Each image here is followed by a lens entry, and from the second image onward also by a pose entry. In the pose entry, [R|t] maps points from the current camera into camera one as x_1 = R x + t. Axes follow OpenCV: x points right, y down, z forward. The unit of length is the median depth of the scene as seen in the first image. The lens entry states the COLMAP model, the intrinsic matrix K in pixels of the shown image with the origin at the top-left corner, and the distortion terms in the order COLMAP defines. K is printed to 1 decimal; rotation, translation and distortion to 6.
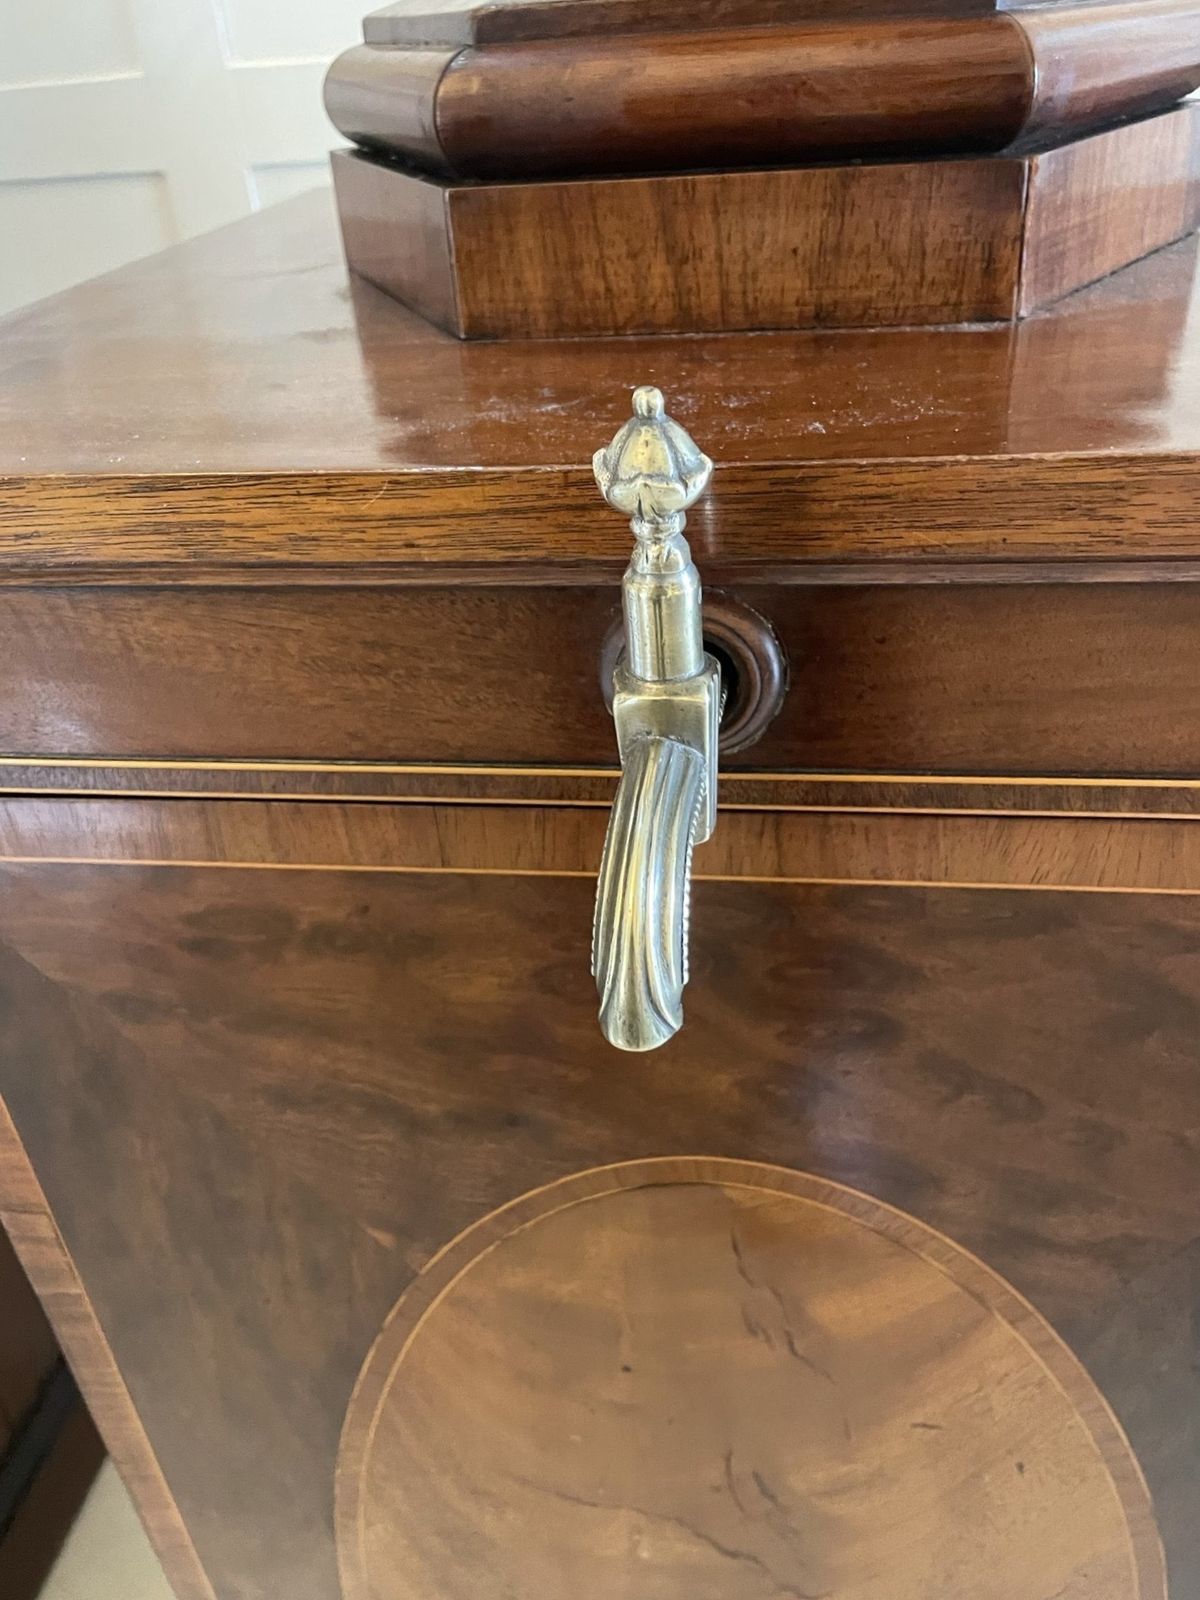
lens RADIAL K [[1241.6, 0, 638.5], [0, 1241.6, 764.9], [0, 0, 1]] dist [0.052259, -0.048065]
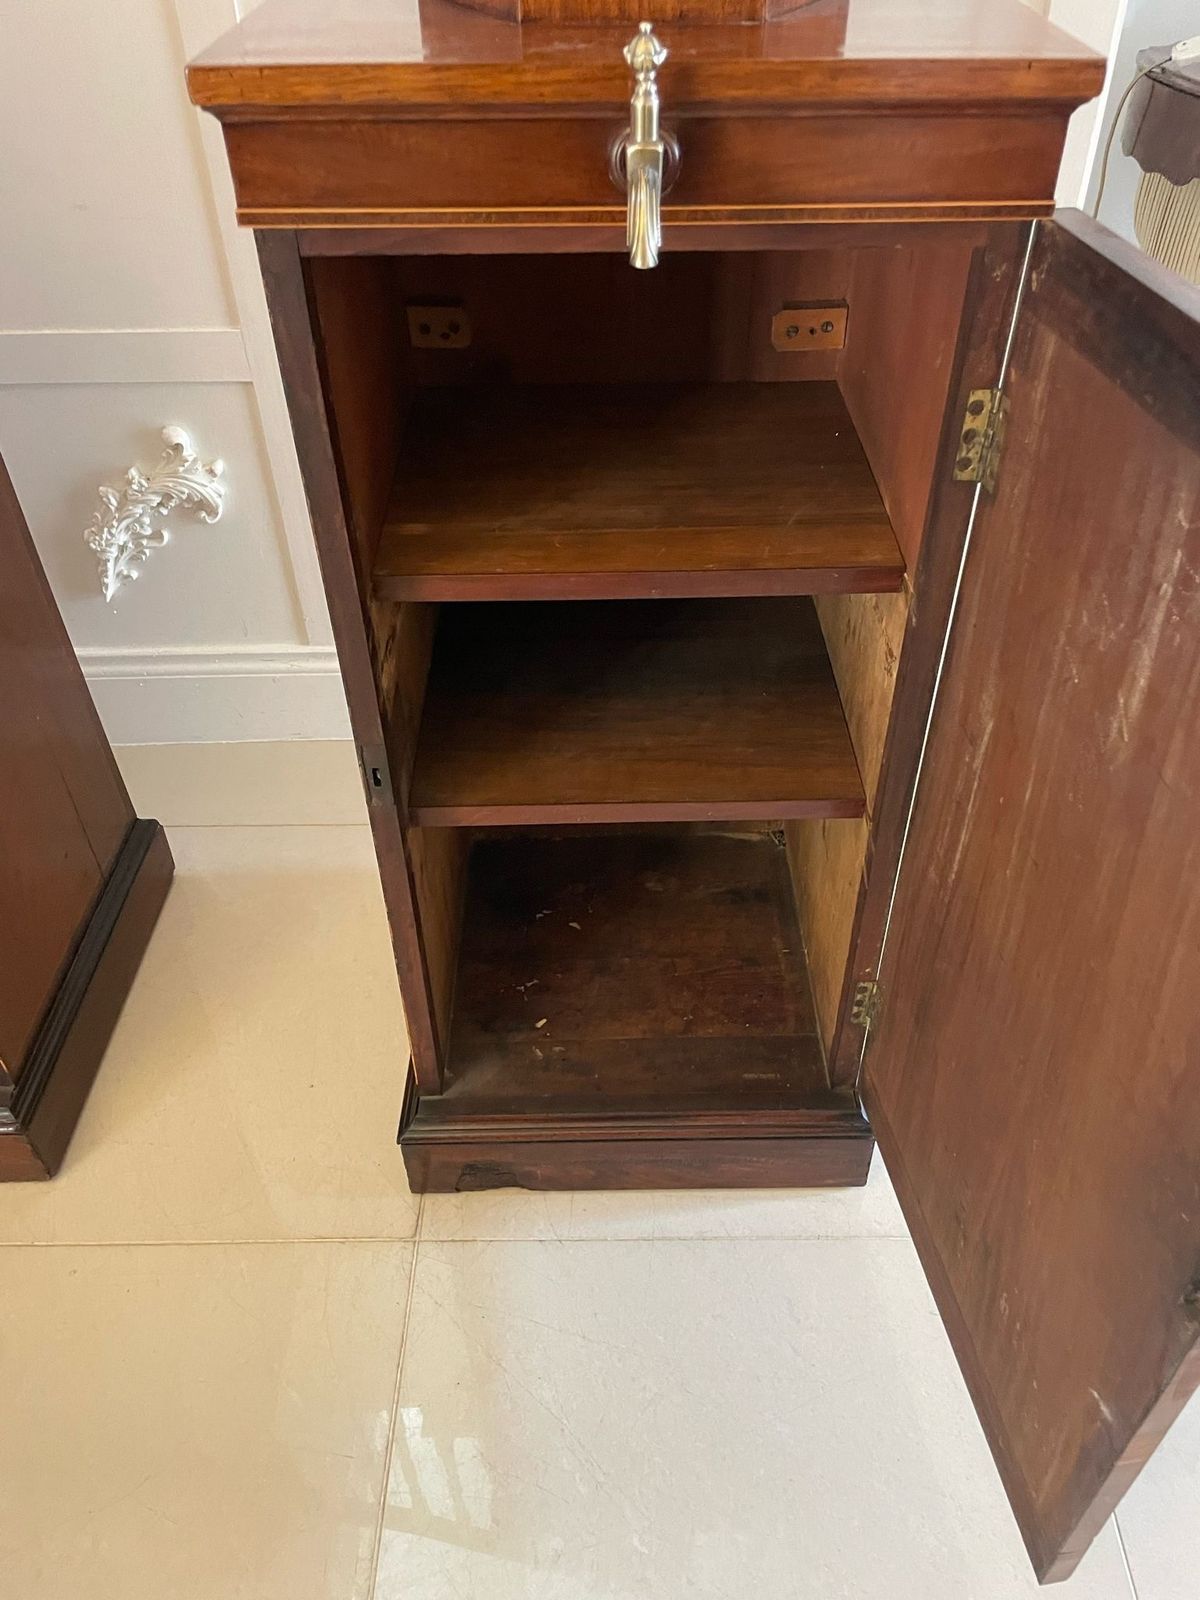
lens RADIAL K [[1241.6, 0, 613.8], [0, 1241.6, 810.8], [0, 0, 1]] dist [0.052259, -0.048065]
pose [[0.988257, -0.048079, 0.145038, -0.402937], [0.022679, 0.984846, 0.171941, 0.706876], [-0.151107, -0.166633, 0.974372, -1.531699]]
